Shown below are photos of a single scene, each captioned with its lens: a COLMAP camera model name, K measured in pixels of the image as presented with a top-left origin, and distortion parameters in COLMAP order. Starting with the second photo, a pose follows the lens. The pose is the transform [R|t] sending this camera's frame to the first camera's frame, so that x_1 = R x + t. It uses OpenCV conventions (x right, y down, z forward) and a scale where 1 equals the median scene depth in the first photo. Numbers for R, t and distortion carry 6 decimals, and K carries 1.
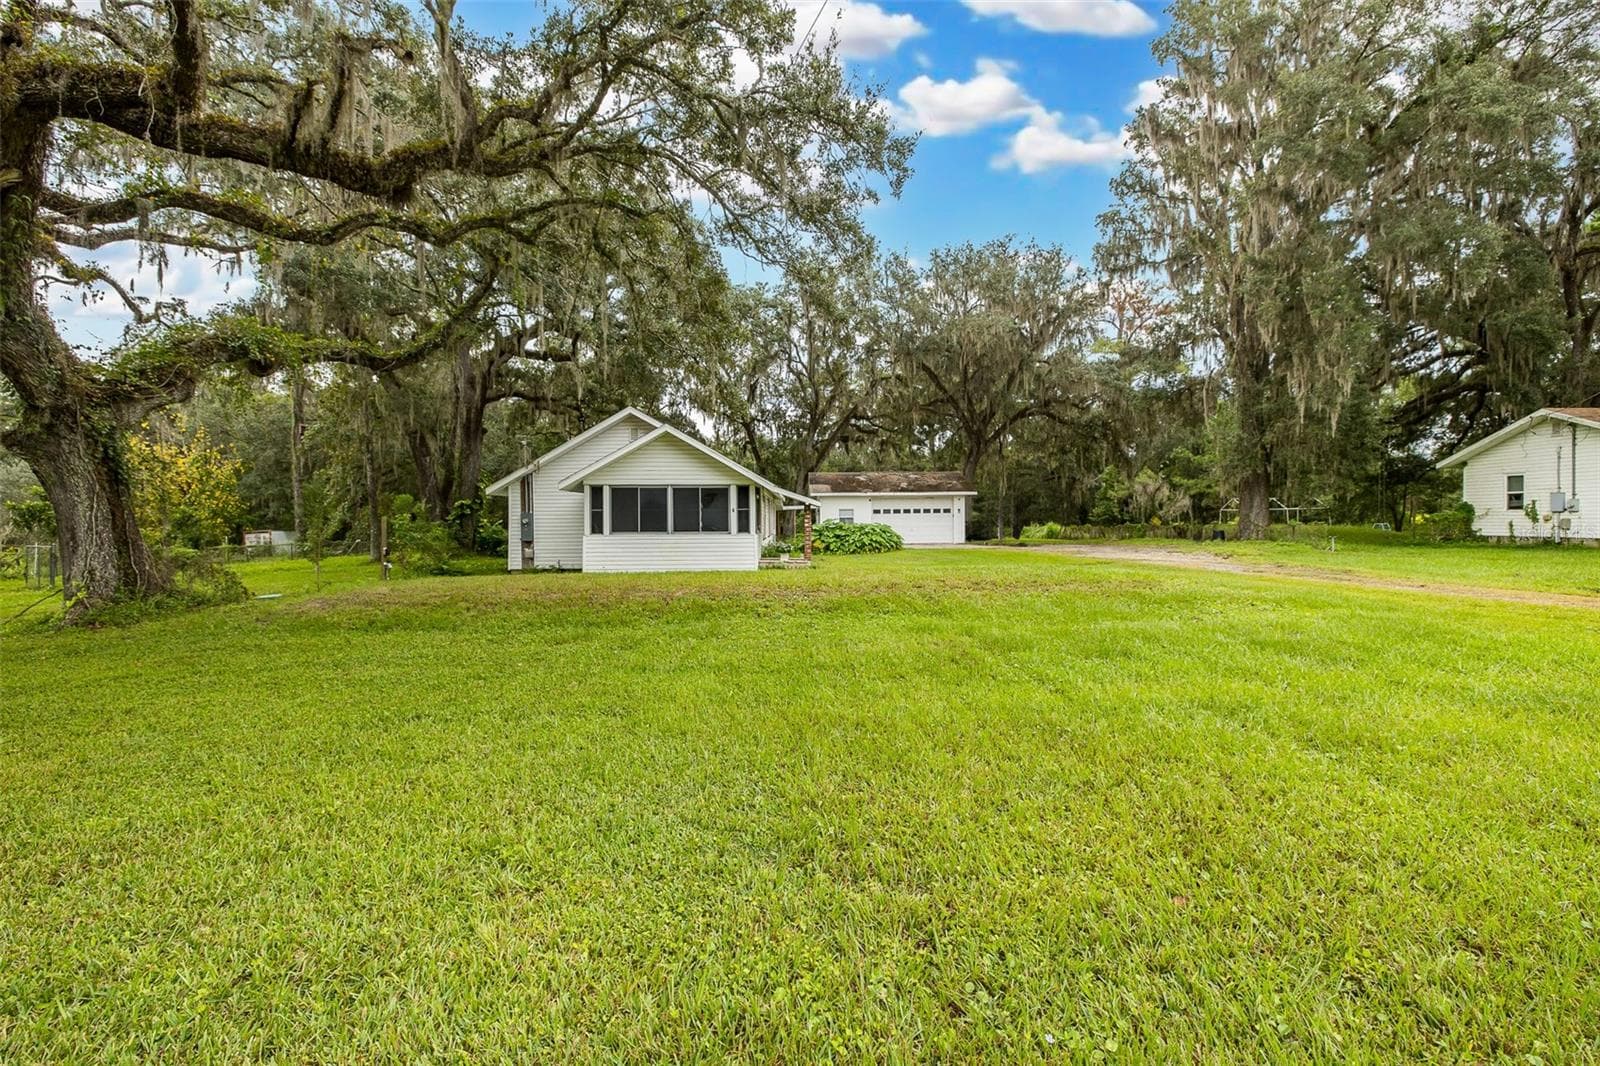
lens RADIAL K [[677.7, 0, 797.5], [0, 677.7, 507.5], [0, 0, 1]] dist [-0.000974, -0.000195]
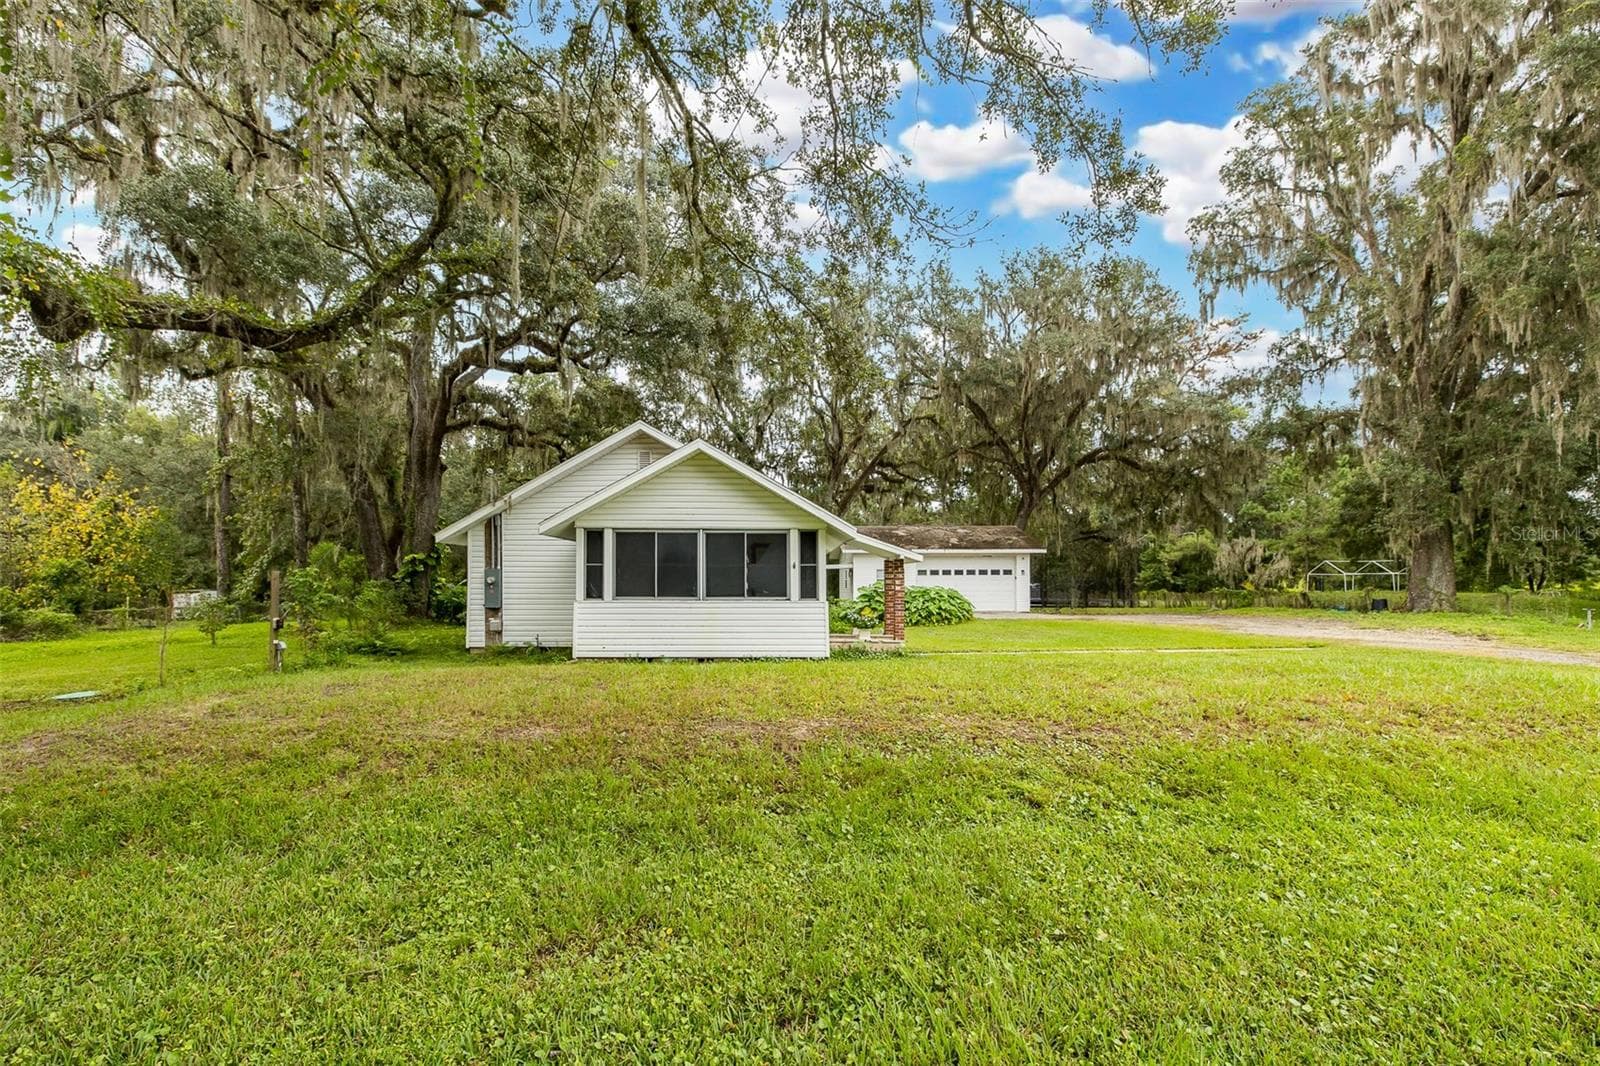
lens RADIAL K [[694.2, 0, 790.0], [0, 694.2, 564.4], [0, 0, 1]] dist [0.001563, -0.000316]
pose [[0.999836, 0.007704, 0.016398, -0.067899], [-0.007565, 0.999935, -0.008526, 0.005214], [-0.016463, 0.008400, 0.999829, 0.181055]]
